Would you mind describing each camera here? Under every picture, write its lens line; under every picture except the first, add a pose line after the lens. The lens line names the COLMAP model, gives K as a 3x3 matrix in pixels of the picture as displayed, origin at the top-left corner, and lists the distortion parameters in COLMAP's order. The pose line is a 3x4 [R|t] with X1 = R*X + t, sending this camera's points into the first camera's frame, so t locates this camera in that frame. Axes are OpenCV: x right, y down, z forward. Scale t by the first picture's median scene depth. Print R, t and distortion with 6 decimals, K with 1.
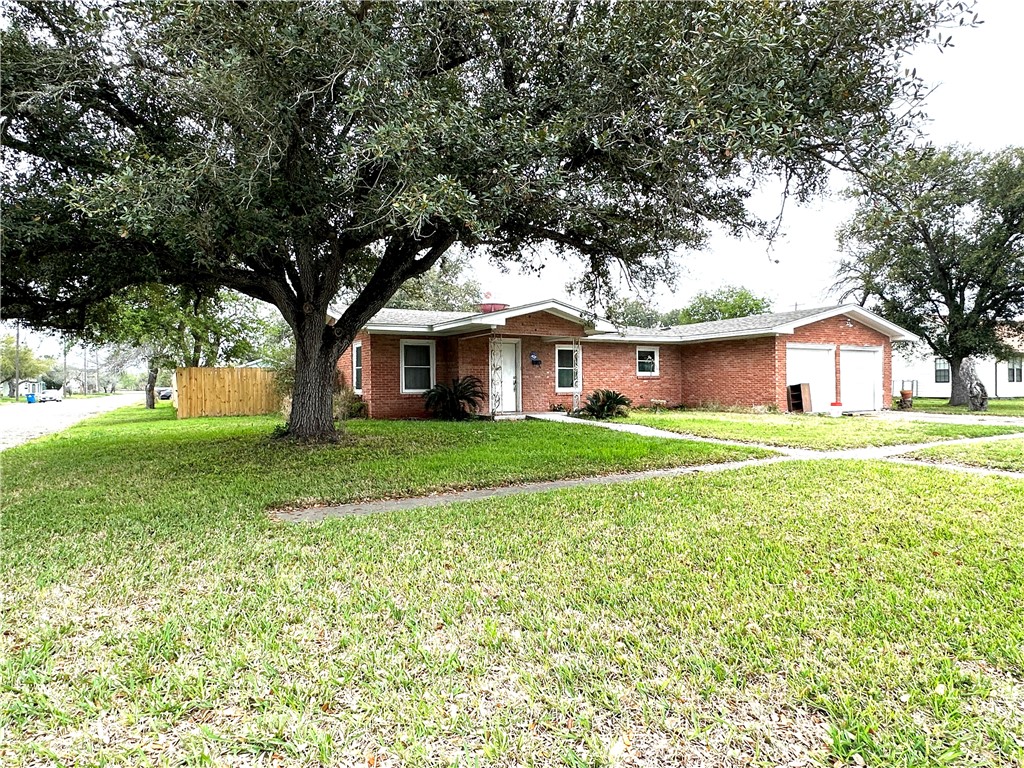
lens RADIAL K [[472.3, 0, 512.0], [0, 472.3, 384.0], [0, 0, 1]] dist [-0.000186, 0.000083]
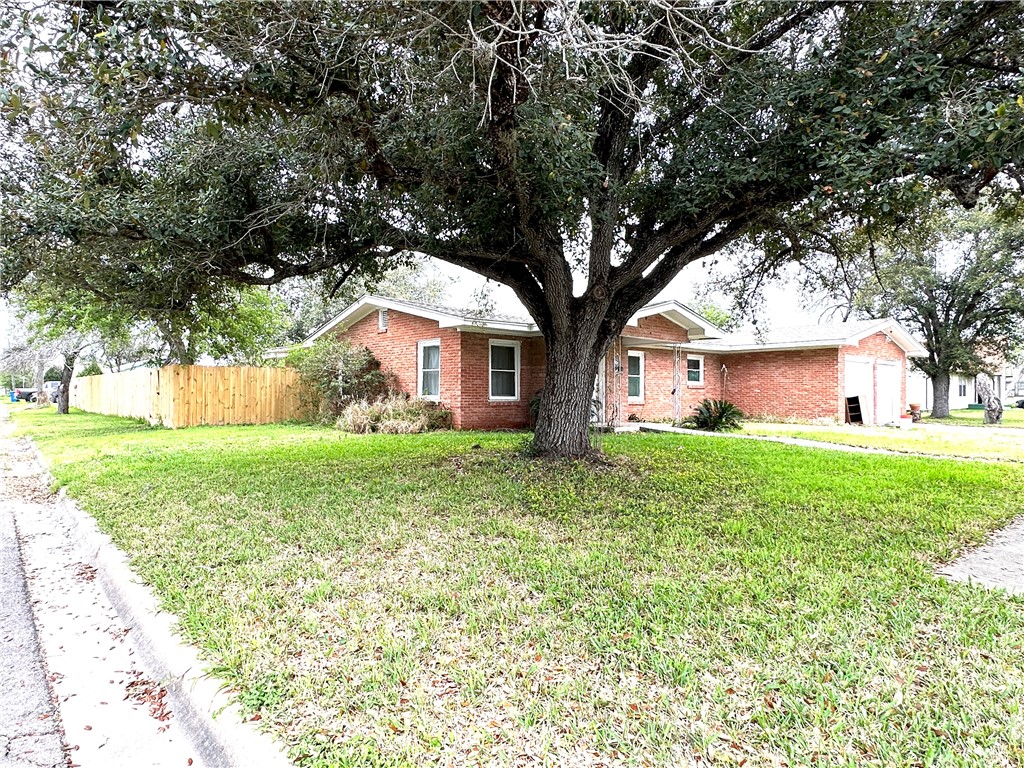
lens RADIAL K [[472.3, 0, 512.0], [0, 472.3, 384.0], [0, 0, 1]] dist [-0.000186, 0.000083]
pose [[0.988809, 0.017833, 0.148114, -0.277035], [-0.015726, 0.999758, -0.015382, 0.001392], [-0.148353, 0.012881, 0.988851, 0.110758]]
